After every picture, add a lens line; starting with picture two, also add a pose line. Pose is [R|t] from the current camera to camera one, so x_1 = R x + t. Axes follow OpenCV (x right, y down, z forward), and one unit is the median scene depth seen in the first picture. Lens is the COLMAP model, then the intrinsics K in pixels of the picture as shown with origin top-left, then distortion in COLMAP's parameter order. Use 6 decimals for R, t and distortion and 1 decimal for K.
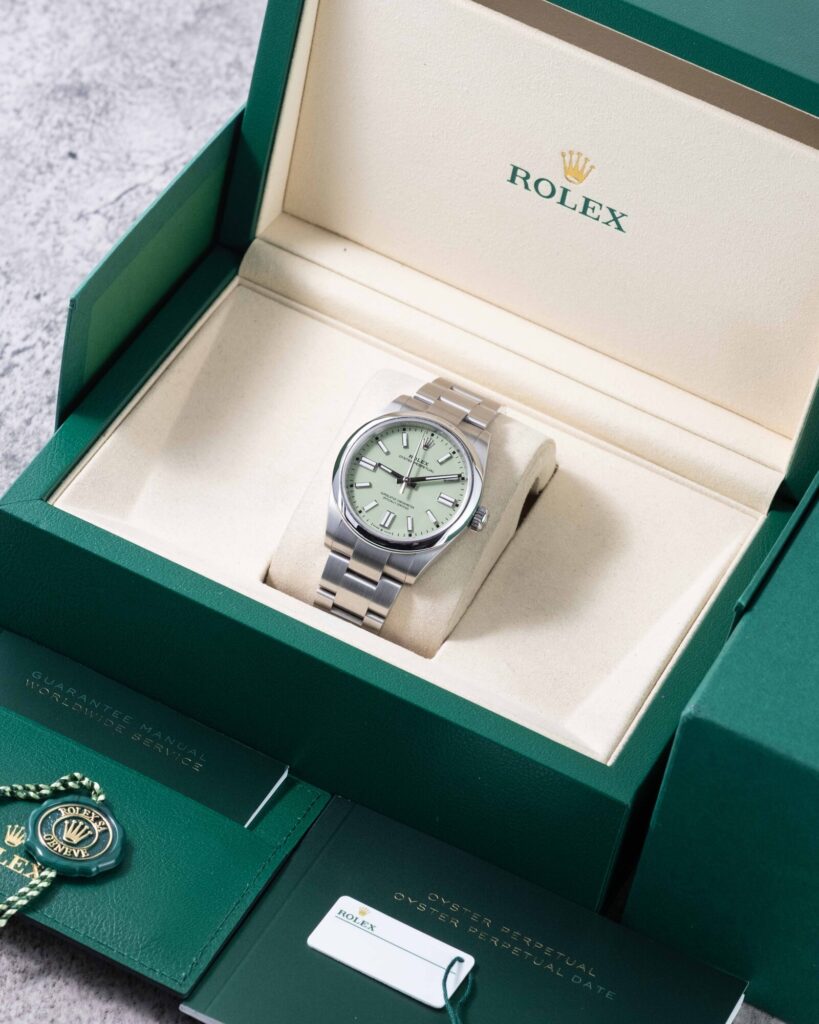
lens RADIAL K [[3824.6, 0, 409.5], [0, 3824.6, 512.0], [0, 0, 1]] dist [0.240762, 0.643678]
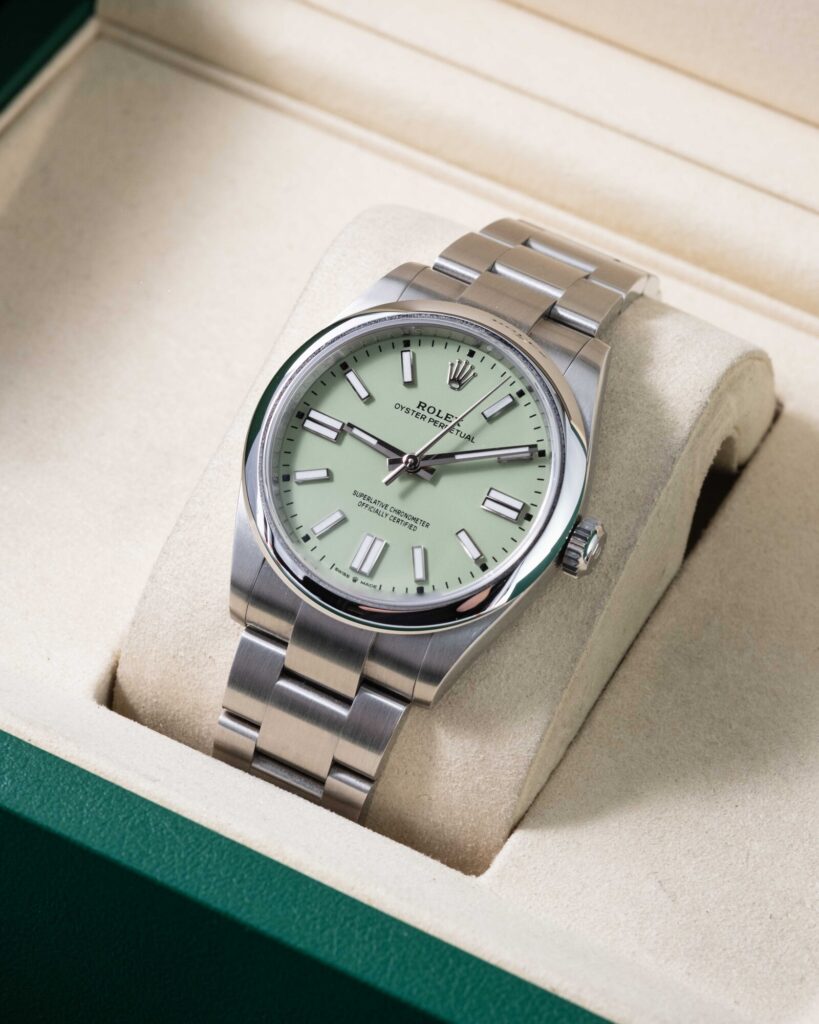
lens RADIAL K [[3824.6, 0, 409.5], [0, 3824.6, 512.0], [0, 0, 1]] dist [0.240762, 0.643678]
pose [[0.993706, -0.029515, -0.108058, 0.045329], [0.033895, 0.998667, 0.038924, -0.019361], [0.106765, -0.042342, 0.993382, 0.569169]]
